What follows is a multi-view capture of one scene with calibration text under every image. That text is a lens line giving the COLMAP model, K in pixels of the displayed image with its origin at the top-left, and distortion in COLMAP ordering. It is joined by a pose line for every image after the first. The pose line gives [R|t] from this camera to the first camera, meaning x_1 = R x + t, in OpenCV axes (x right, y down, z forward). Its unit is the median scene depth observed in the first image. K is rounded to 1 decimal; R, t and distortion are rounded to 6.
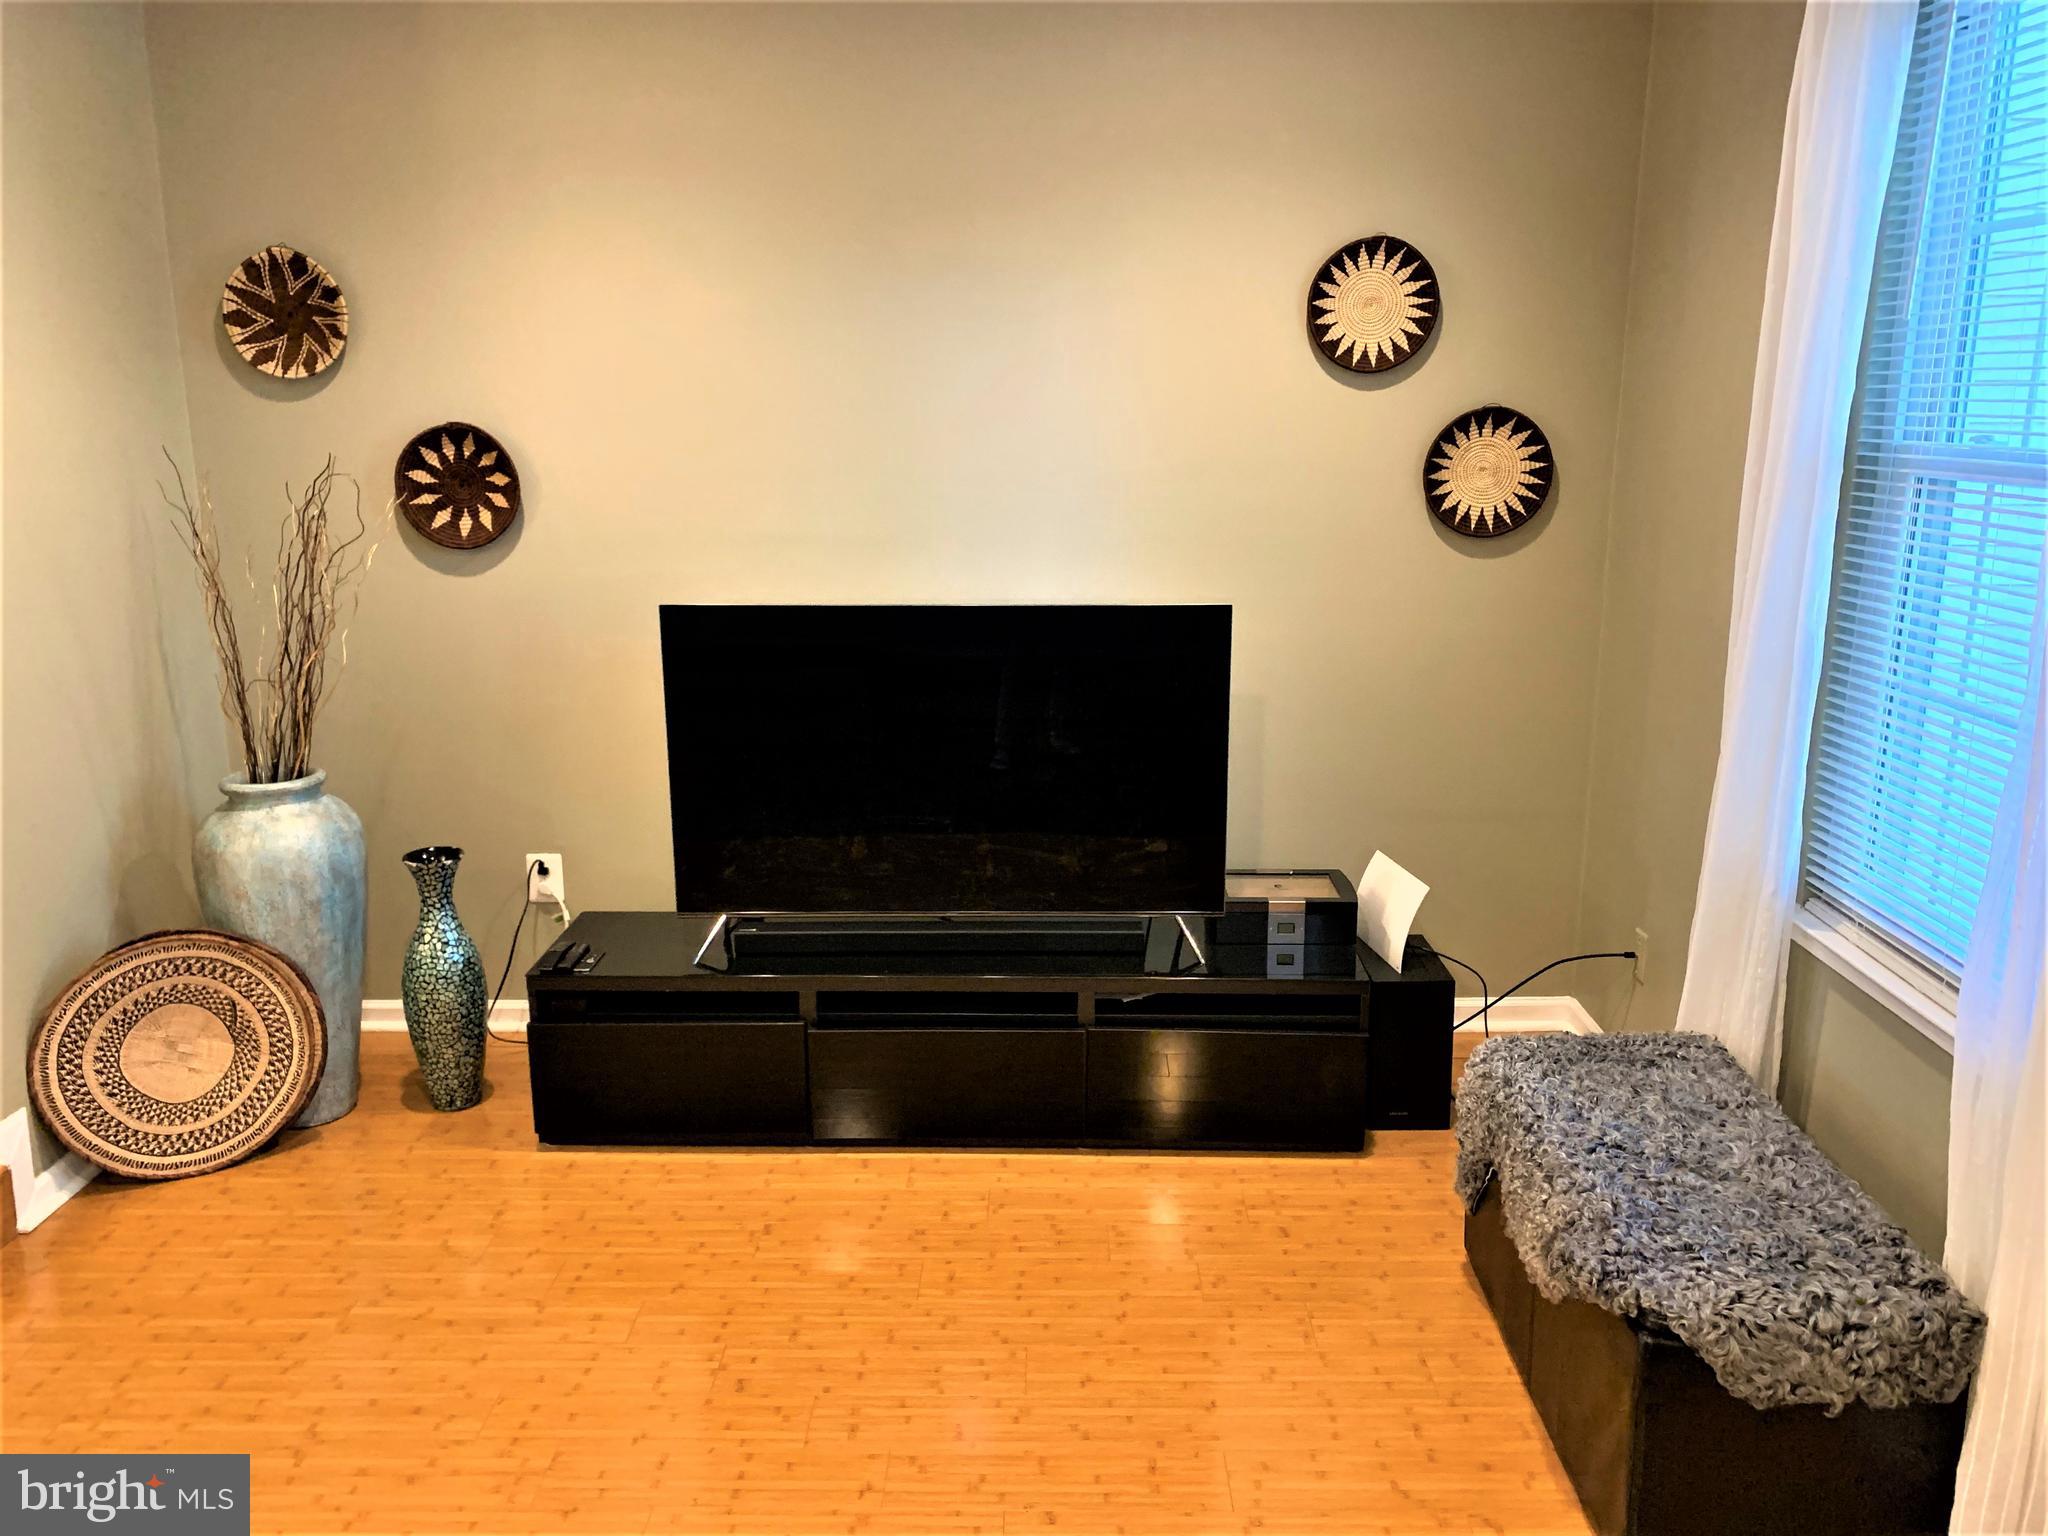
lens RADIAL K [[1557.5, 0, 1019.8], [0, 1557.5, 754.3], [0, 0, 1]] dist [0.009577, 0.001524]
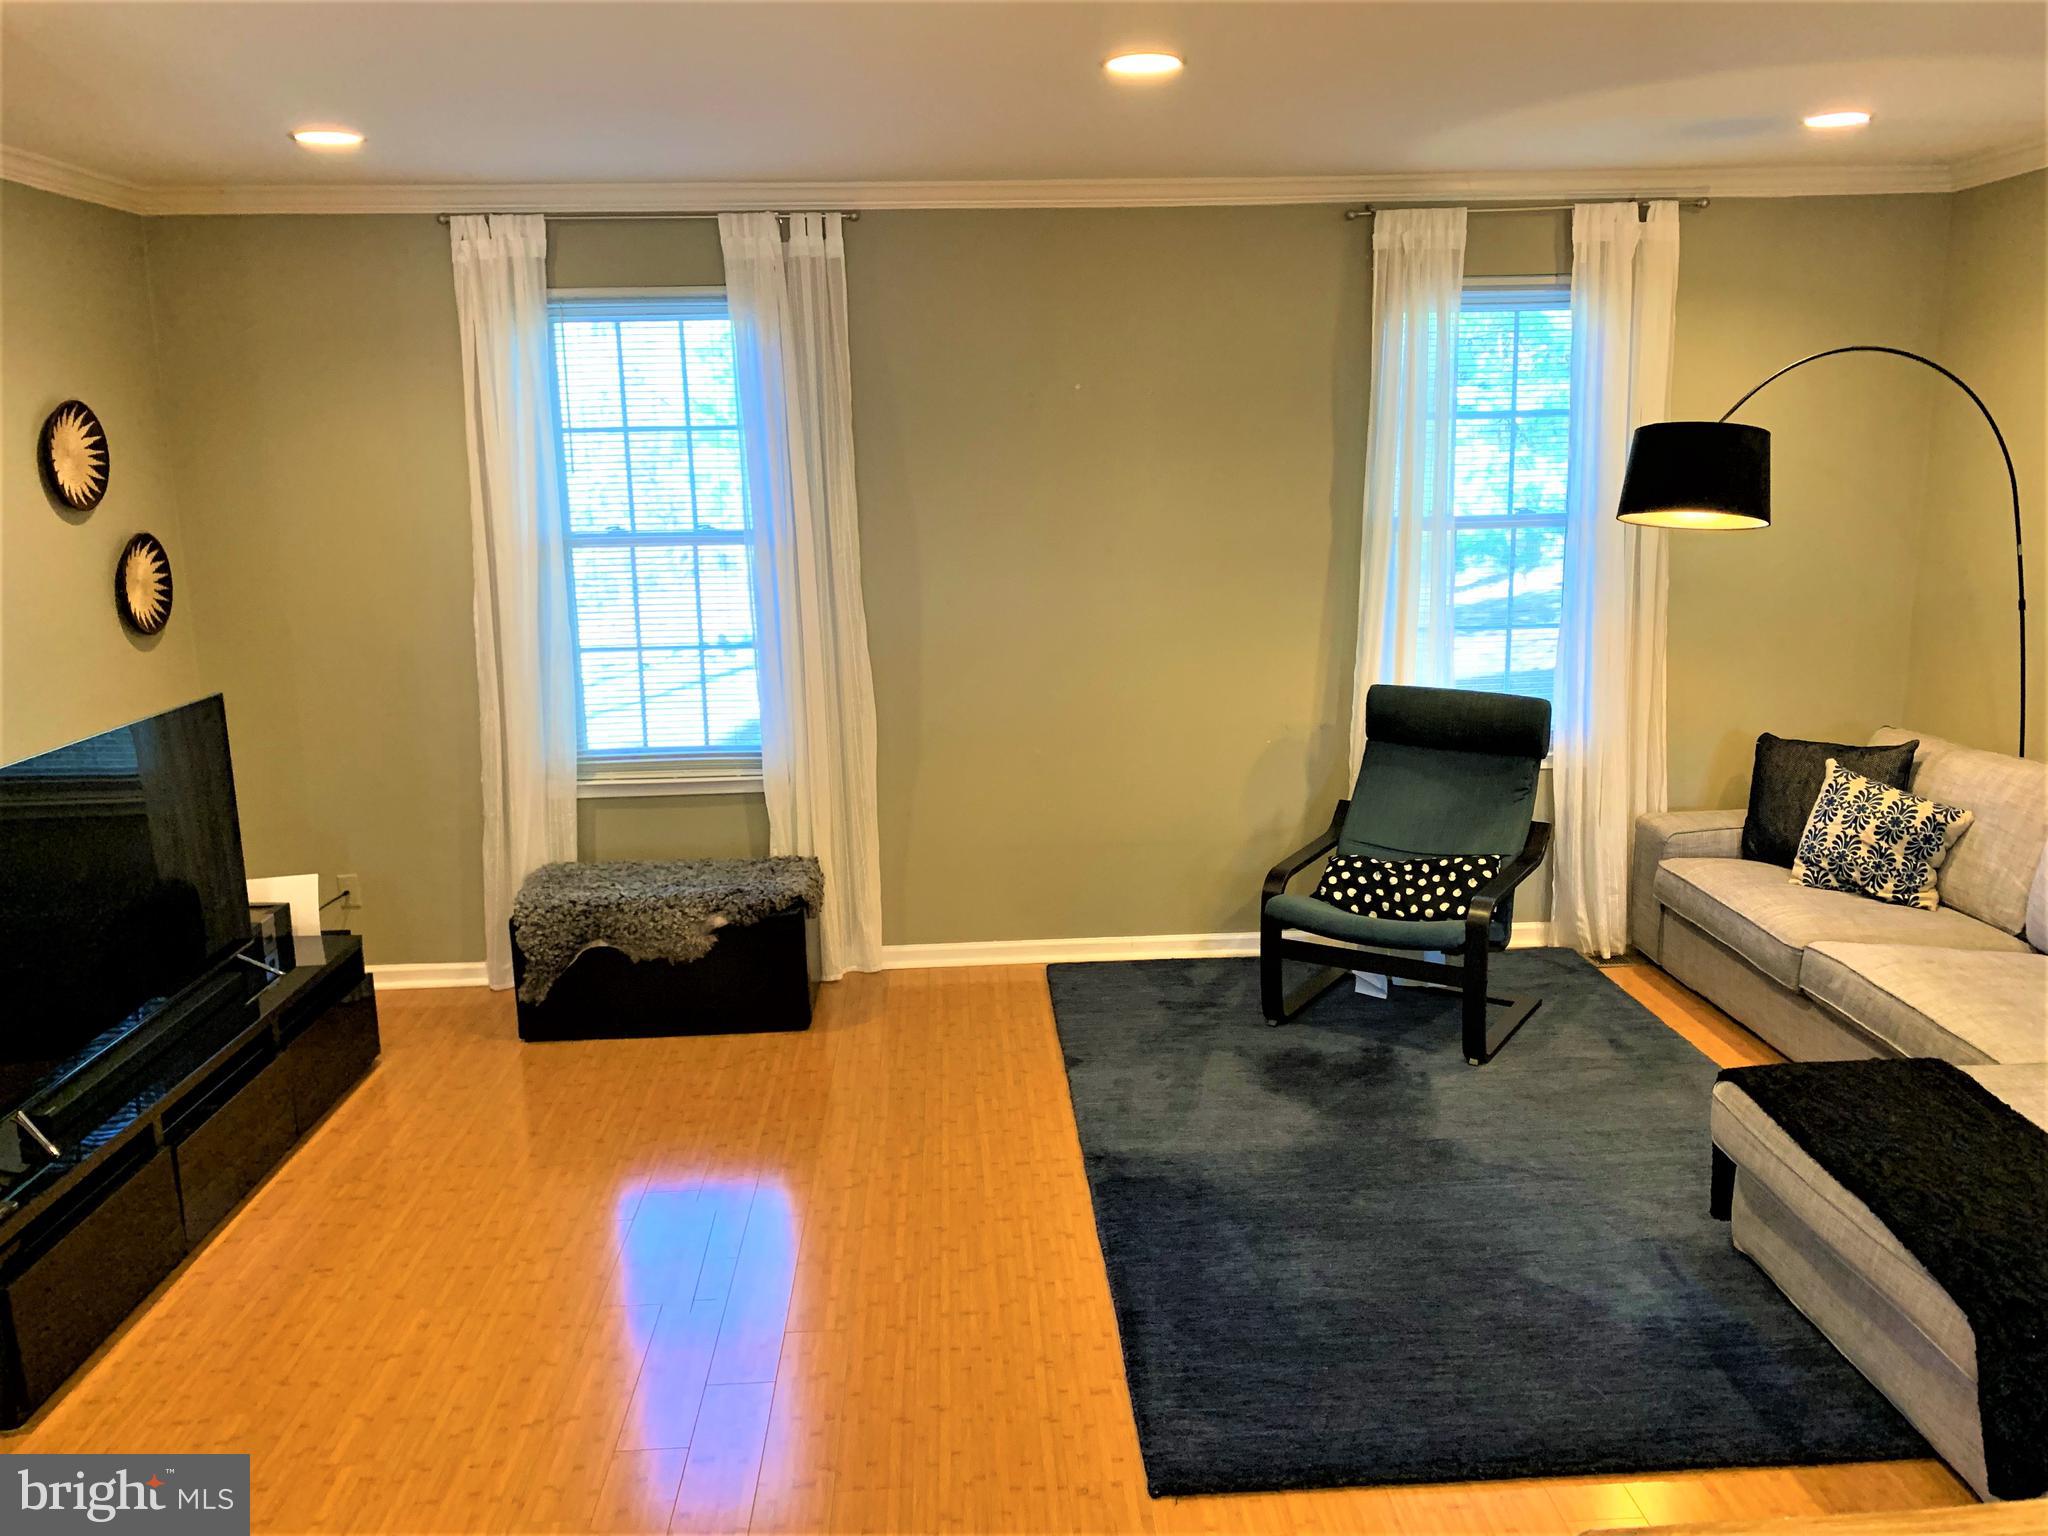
lens RADIAL K [[1557.5, 0, 1054.1], [0, 1557.5, 735.7], [0, 0, 1]] dist [0.009577, 0.001524]
pose [[-0.082465, -0.176250, 0.980885, -1.280100], [0.253411, 0.948179, 0.191678, -0.147536], [-0.963837, 0.264373, -0.033528, 0.442734]]
